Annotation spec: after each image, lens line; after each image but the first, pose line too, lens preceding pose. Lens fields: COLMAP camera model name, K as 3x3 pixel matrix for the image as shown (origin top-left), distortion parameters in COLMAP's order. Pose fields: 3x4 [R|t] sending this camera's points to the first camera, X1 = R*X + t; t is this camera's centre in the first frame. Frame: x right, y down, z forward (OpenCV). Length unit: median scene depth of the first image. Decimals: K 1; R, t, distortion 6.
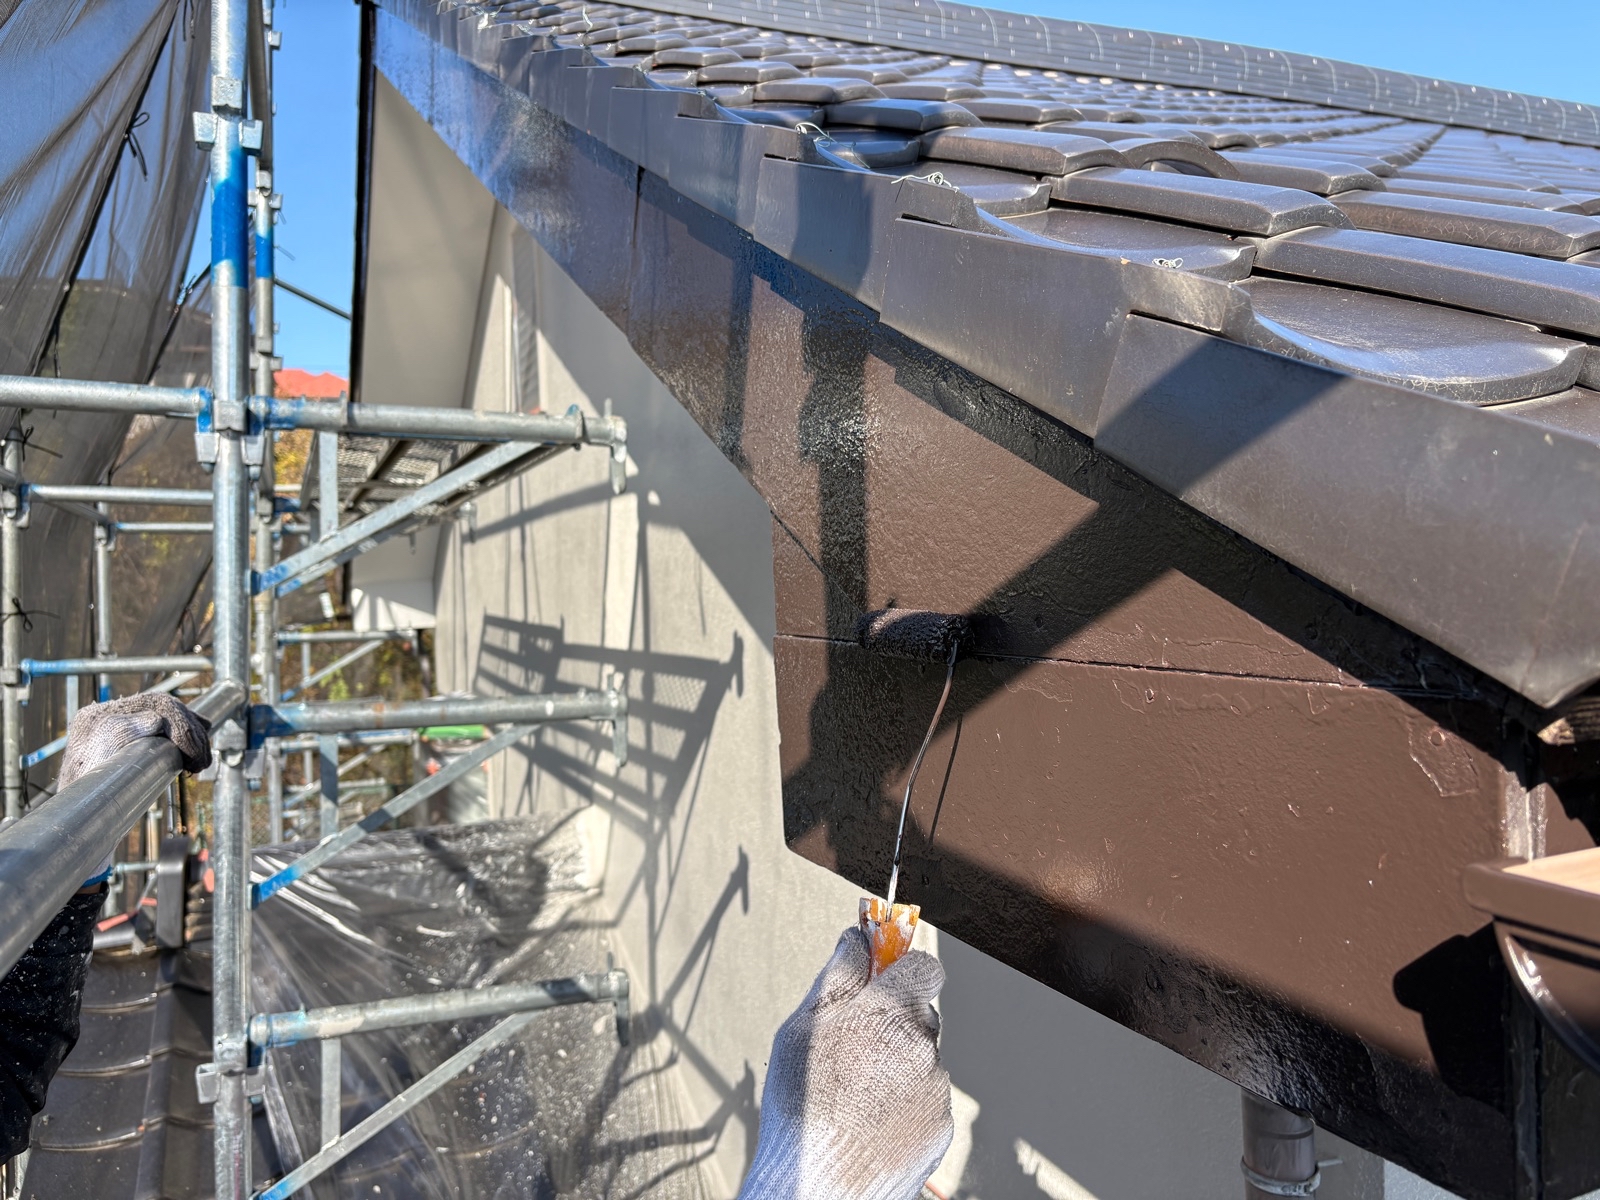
lens RADIAL K [[1211.0, 0, 802.5], [0, 1211.0, 595.2], [0, 0, 1]] dist [0.025118, -0.035513]
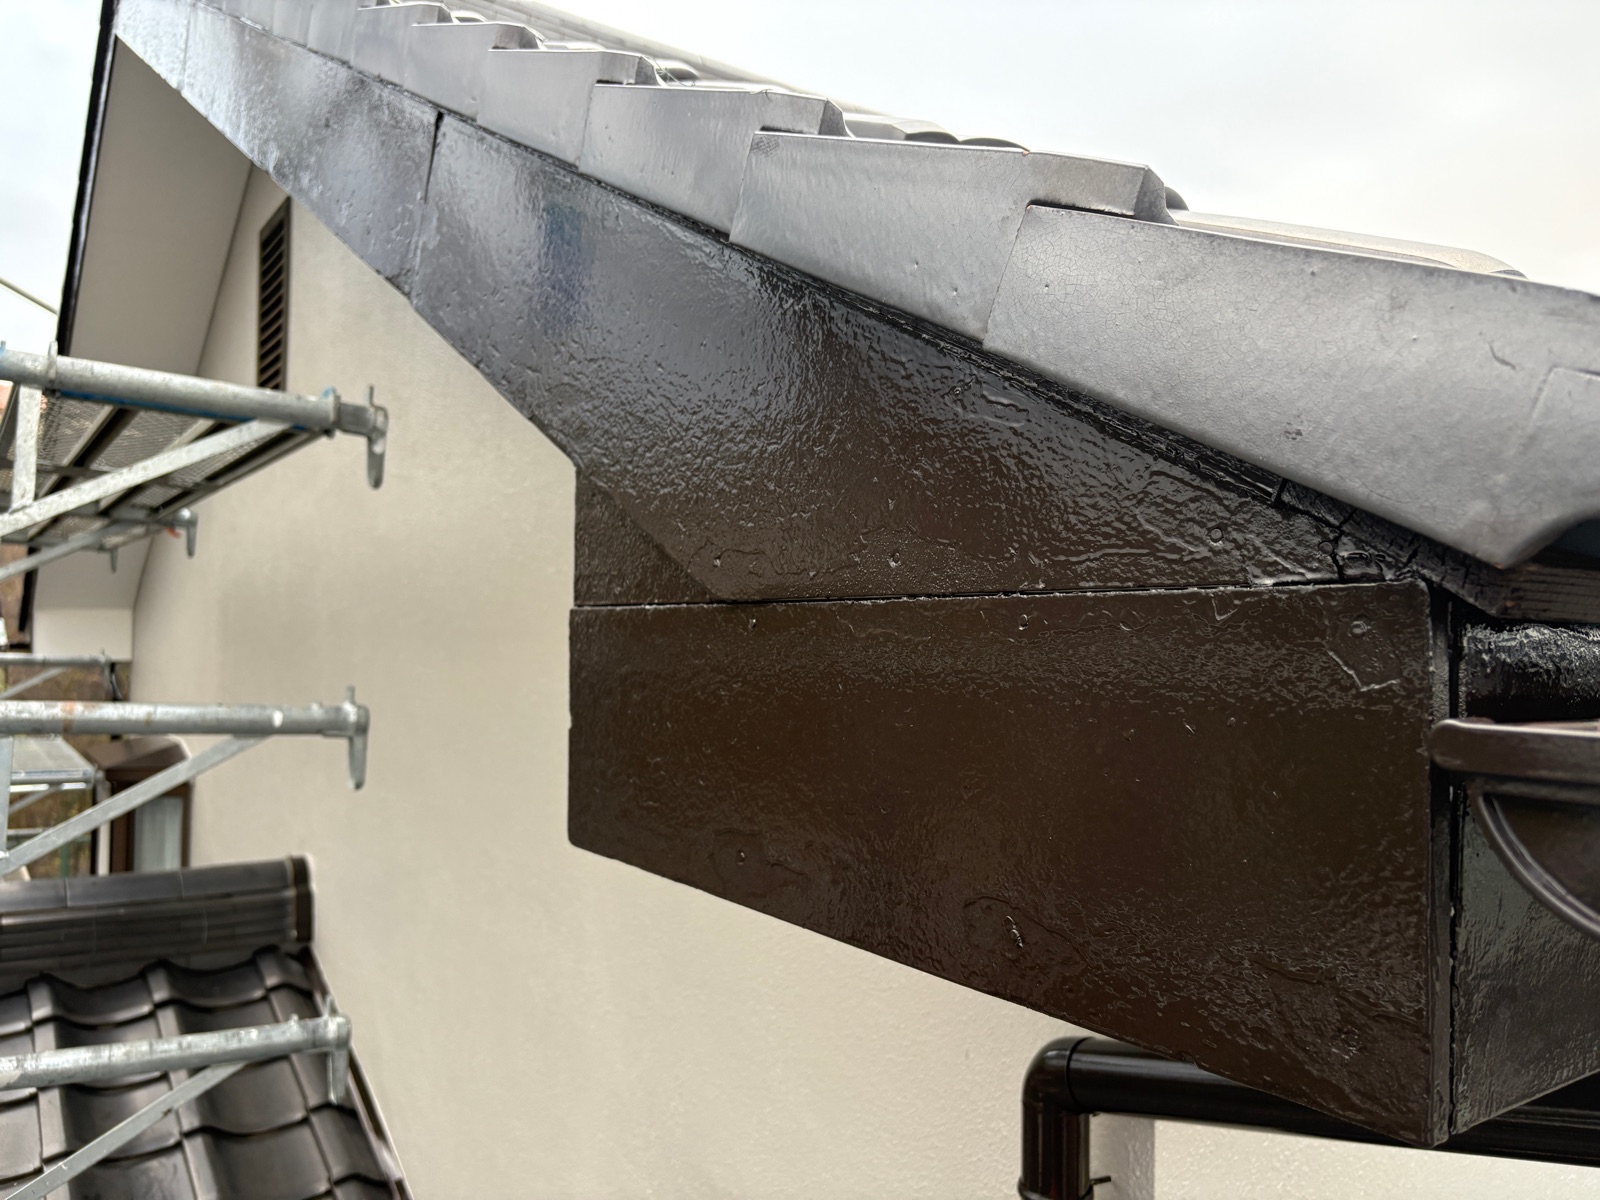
lens RADIAL K [[1211.0, 0, 808.9], [0, 1211.0, 600.5], [0, 0, 1]] dist [0.025118, -0.035513]
pose [[0.975015, 0.063537, 0.212858, -0.023547], [-0.051499, 0.996769, -0.061636, 0.041732], [-0.216087, 0.049134, 0.975137, 0.040135]]
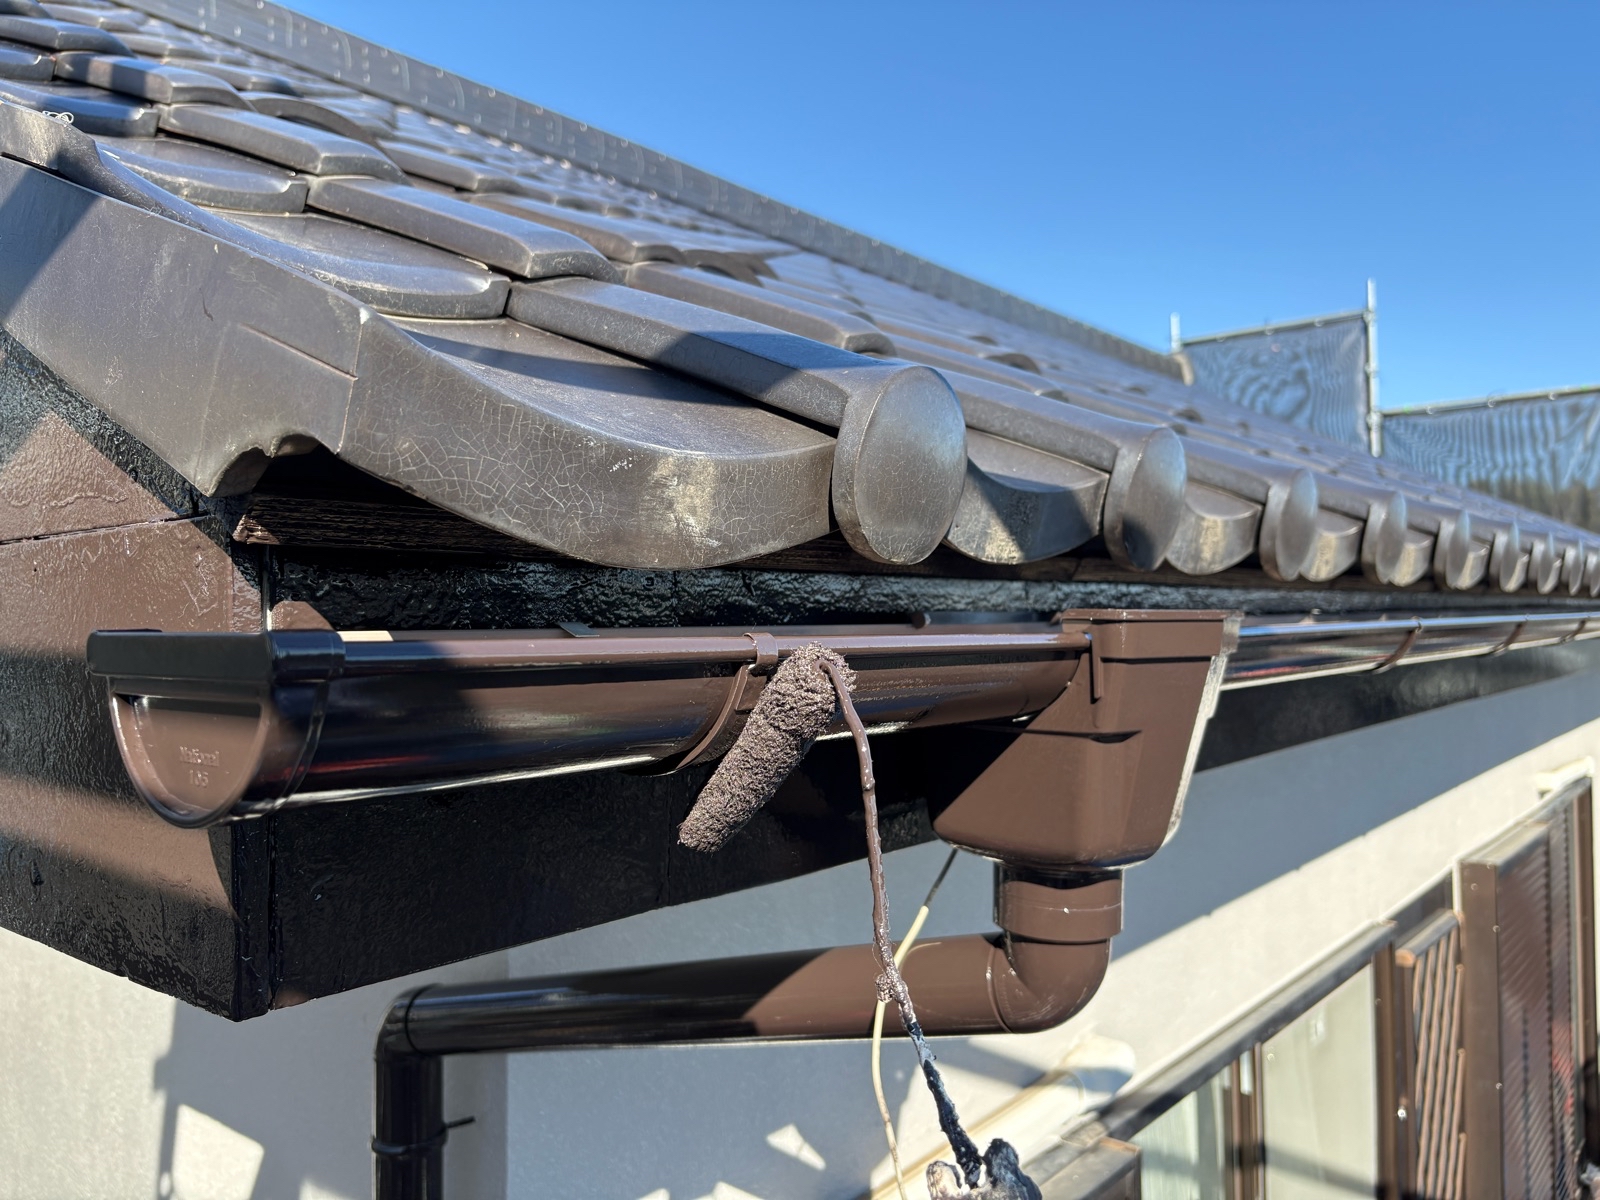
lens RADIAL K [[1211.0, 0, 828.2], [0, 1211.0, 585.0], [0, 0, 1]] dist [0.025118, -0.035513]
pose [[0.879587, 0.045626, 0.473546, 0.120607], [-0.015146, 0.997571, -0.067983, 0.047983], [-0.475498, 0.052625, 0.878141, -0.039641]]
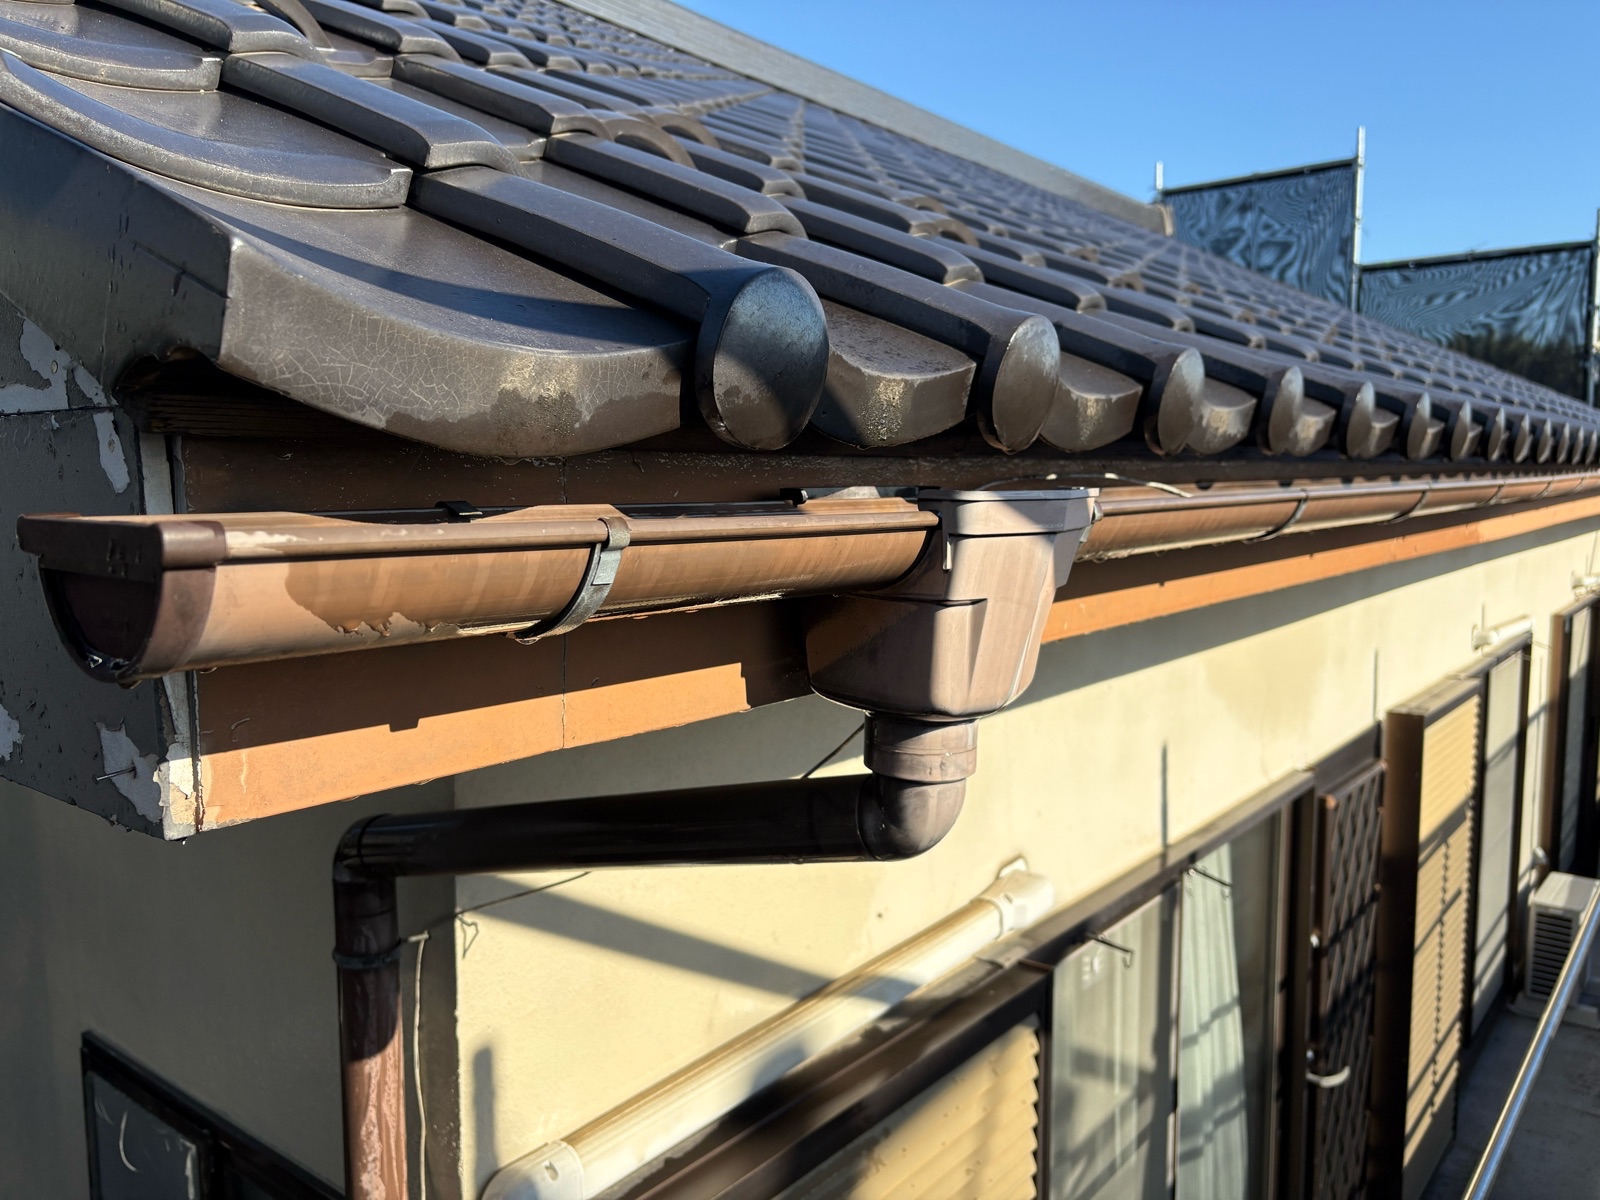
lens RADIAL K [[1211.0, 0, 823.7], [0, 1211.0, 582.2], [0, 0, 1]] dist [0.025118, -0.035513]
pose [[0.873187, -0.002827, 0.487376, 0.130892], [-0.027049, 0.998161, 0.054251, 0.039818], [-0.486633, -0.060554, 0.871505, -0.086418]]
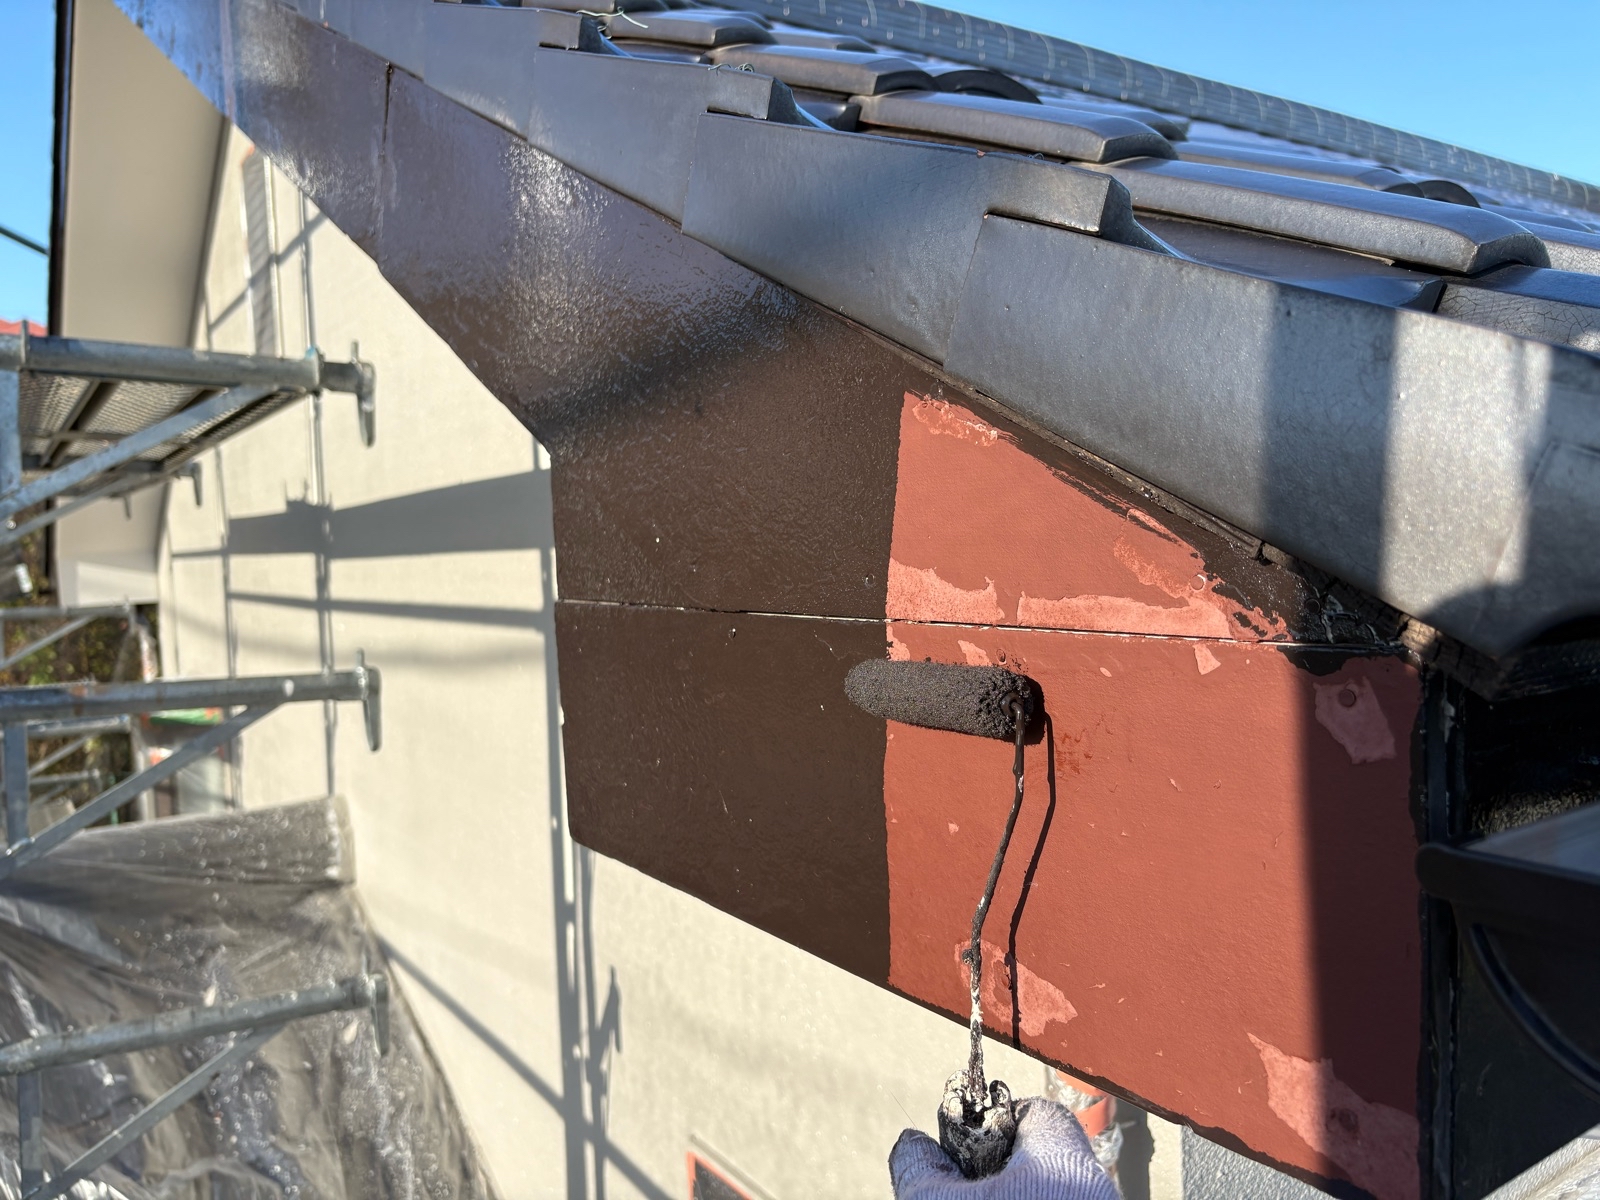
lens RADIAL K [[1211.0, 0, 819.4], [0, 1211.0, 595.1], [0, 0, 1]] dist [0.025118, -0.035513]
pose [[0.979547, -0.007543, 0.201072, -0.006667], [0.002839, 0.999716, 0.023674, 0.005049], [-0.201193, -0.022619, 0.979290, 0.052320]]
